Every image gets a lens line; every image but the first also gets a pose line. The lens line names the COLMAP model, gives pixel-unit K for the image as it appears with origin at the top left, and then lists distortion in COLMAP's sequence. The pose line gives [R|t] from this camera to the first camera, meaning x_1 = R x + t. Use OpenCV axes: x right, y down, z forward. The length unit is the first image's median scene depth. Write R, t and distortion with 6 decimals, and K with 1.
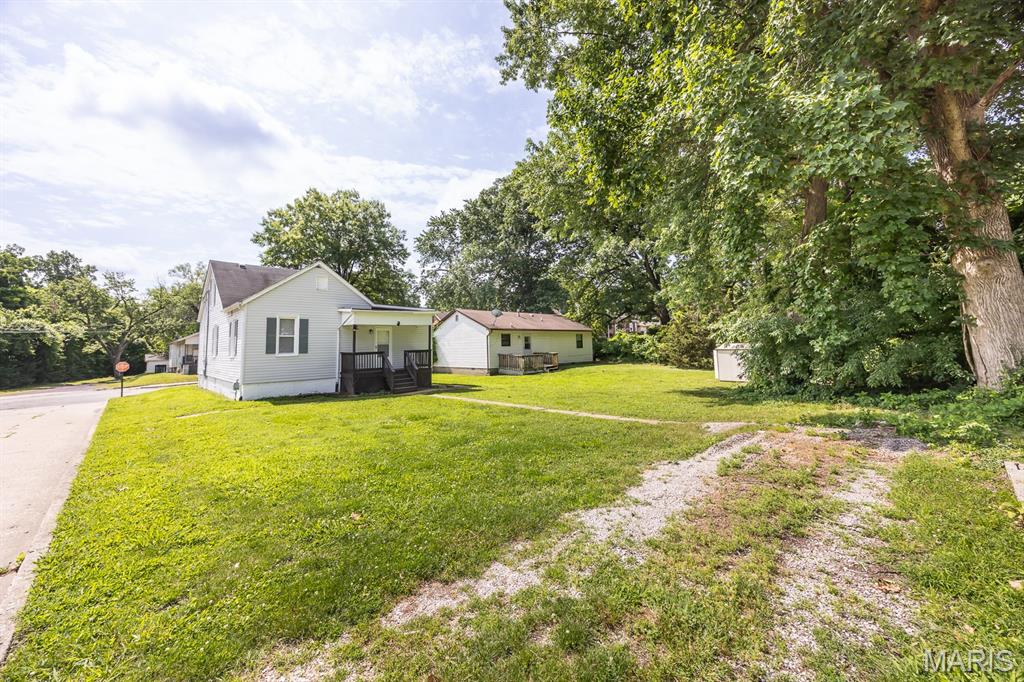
lens RADIAL K [[406.8, 0, 510.0], [0, 406.8, 314.0], [0, 0, 1]] dist [-0.000320, -0.000006]
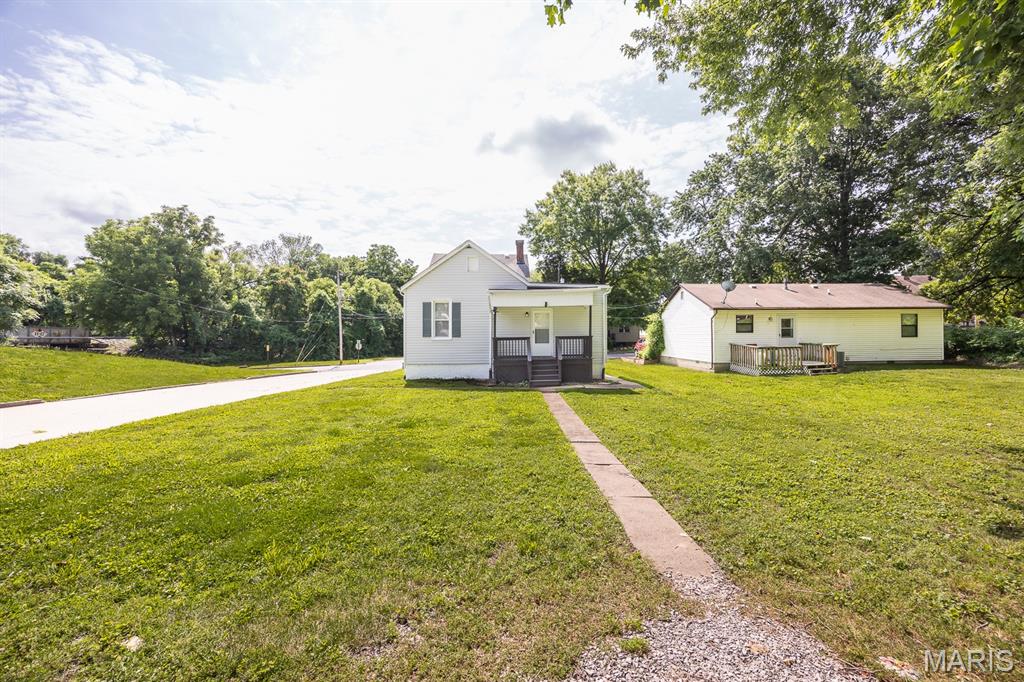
lens RADIAL K [[411.2, 0, 522.9], [0, 411.2, 340.6], [0, 0, 1]] dist [0.000412, -0.000101]
pose [[0.758718, 0.027996, -0.650818, 0.151265], [0.041045, 0.995036, 0.090653, 0.012078], [0.650125, -0.095493, 0.753803, 0.202622]]
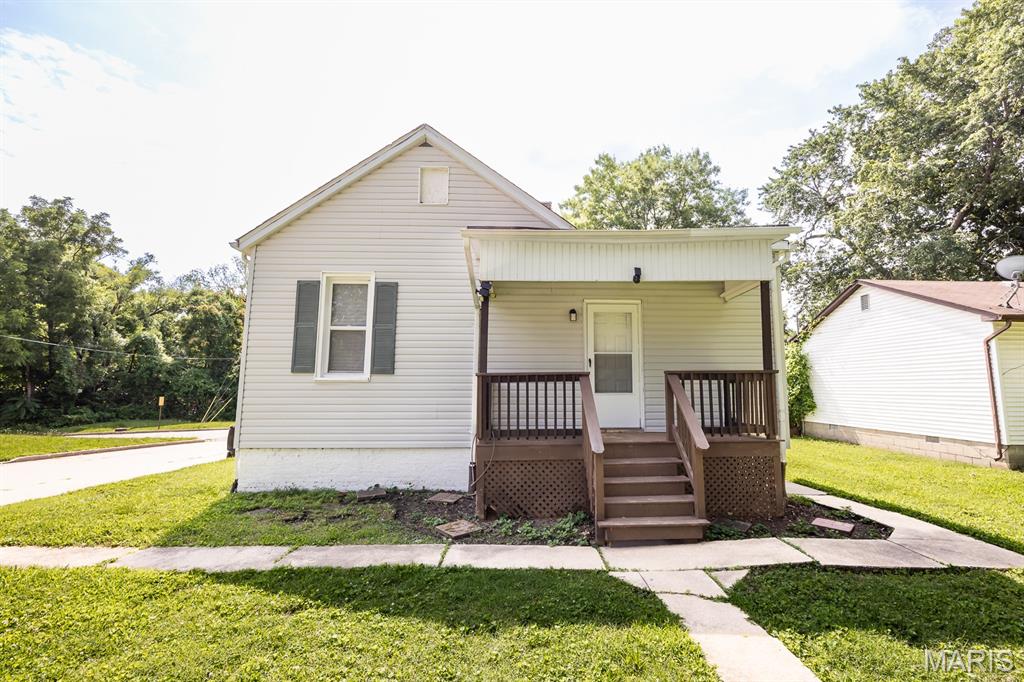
lens RADIAL K [[481.1, 0, 533.0], [0, 481.1, 322.9], [0, 0, 1]] dist [0.003054, 0.000508]
pose [[0.755751, -0.062991, -0.651823, -0.070630], [0.032989, 0.997761, -0.058173, 0.046139], [0.654028, 0.022461, 0.756137, 0.437745]]
